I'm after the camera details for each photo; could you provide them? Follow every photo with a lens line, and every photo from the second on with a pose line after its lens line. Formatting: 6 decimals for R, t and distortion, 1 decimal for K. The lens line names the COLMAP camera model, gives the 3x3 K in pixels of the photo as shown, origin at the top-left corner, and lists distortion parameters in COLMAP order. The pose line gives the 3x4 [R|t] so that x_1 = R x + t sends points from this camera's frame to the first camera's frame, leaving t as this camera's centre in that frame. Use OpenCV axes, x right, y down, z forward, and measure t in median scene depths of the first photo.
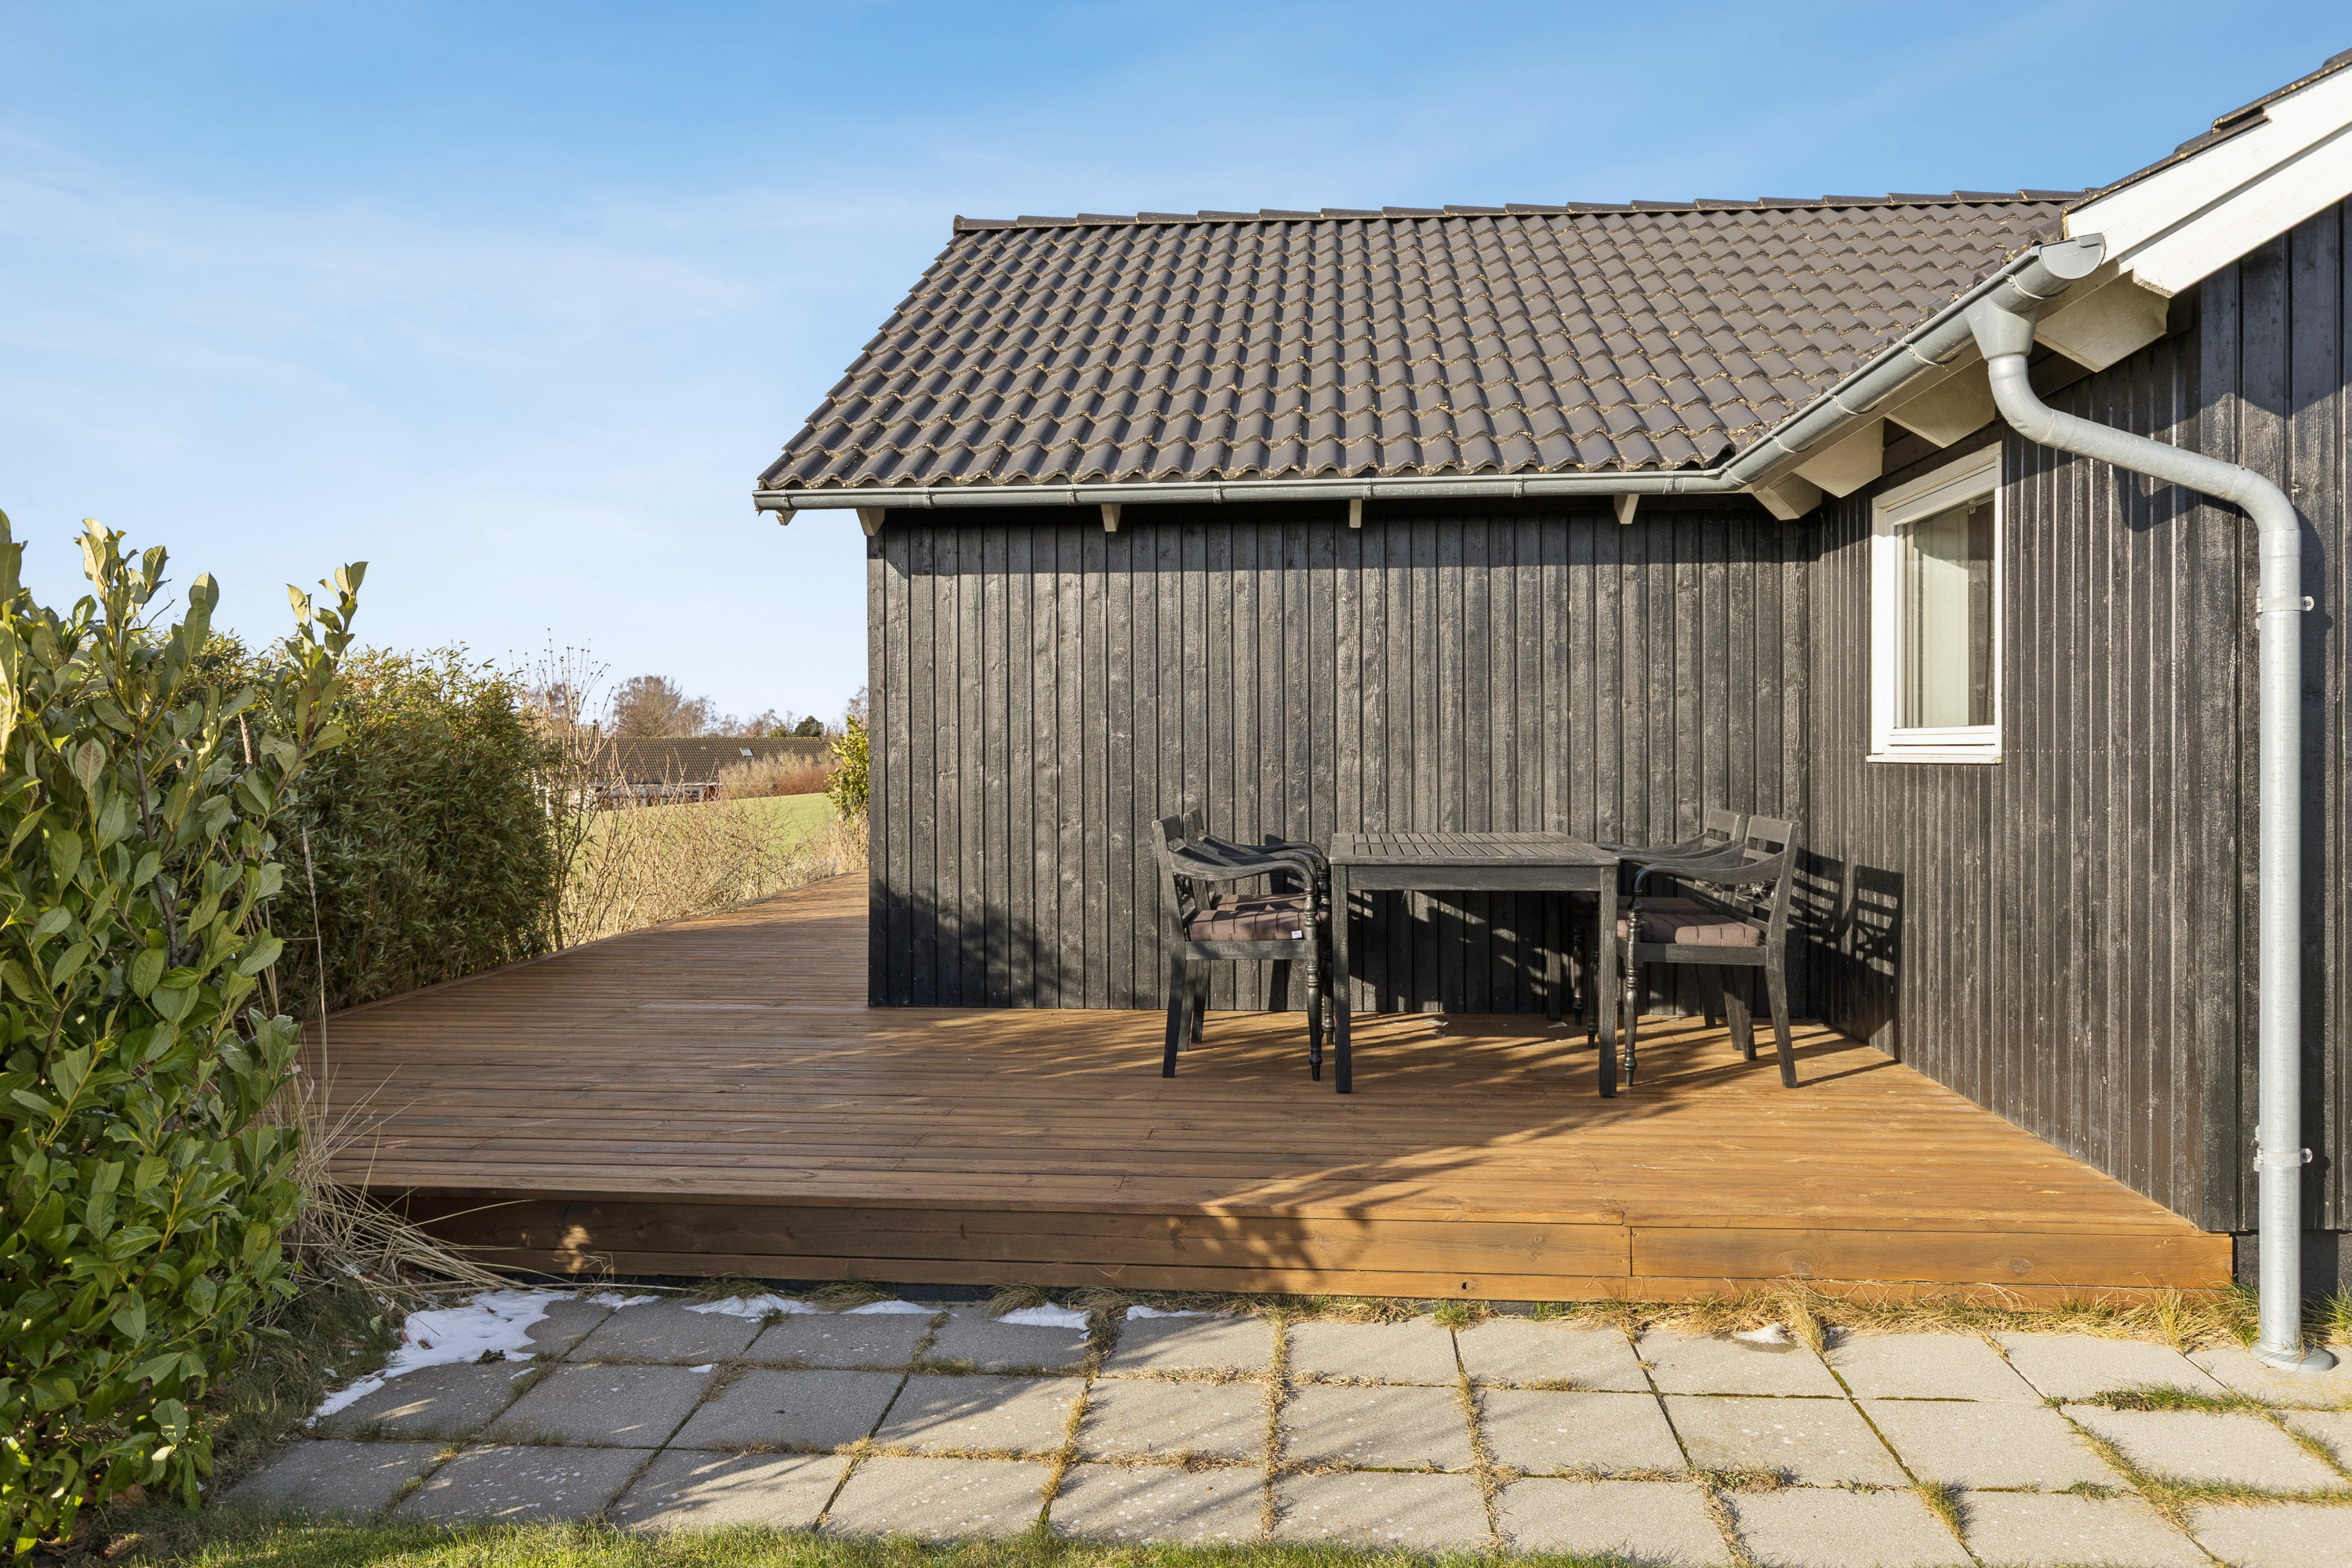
lens RADIAL K [[1663.6, 0, 1167.5], [0, 1663.6, 773.8], [0, 0, 1]] dist [0.000964, 0.000810]
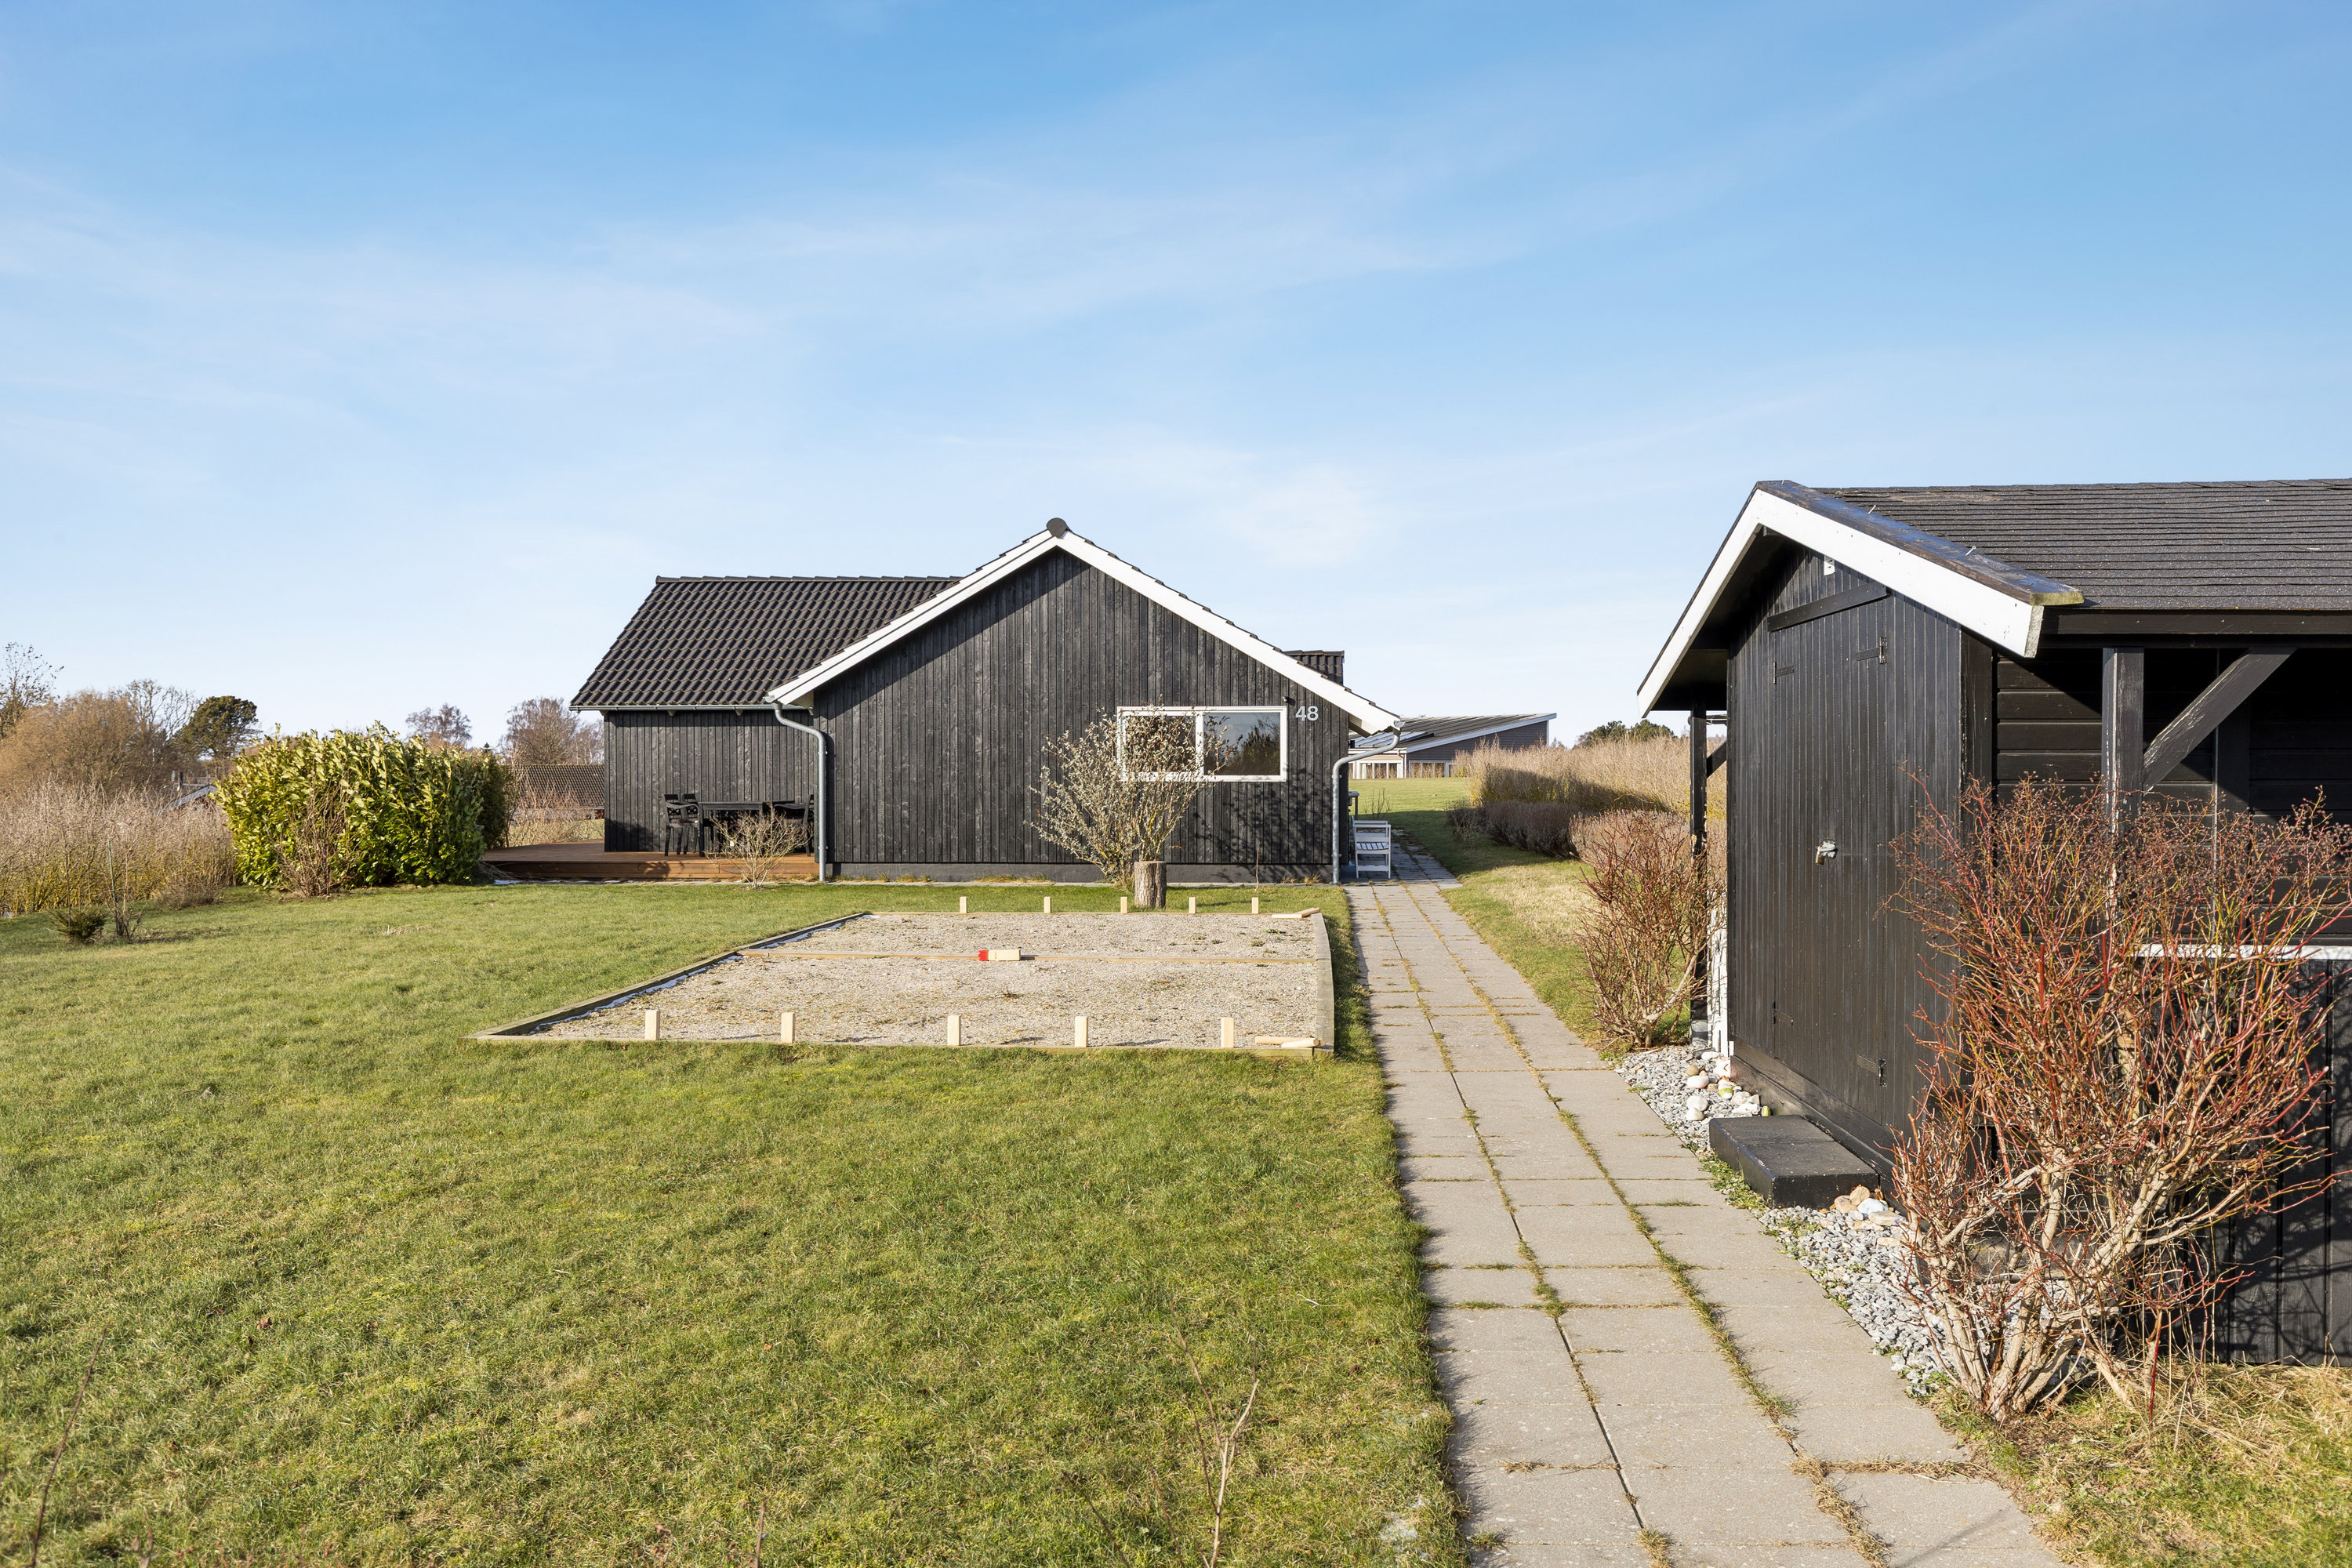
lens RADIAL K [[1870.3, 0, 1188.5], [0, 1870.3, 787.0], [0, 0, 1]] dist [-0.003664, -0.006578]
pose [[0.999566, -0.002837, 0.029320, 0.761314], [0.003061, 0.999967, -0.007586, 0.030294], [-0.029297, 0.007672, 0.999541, -2.413620]]
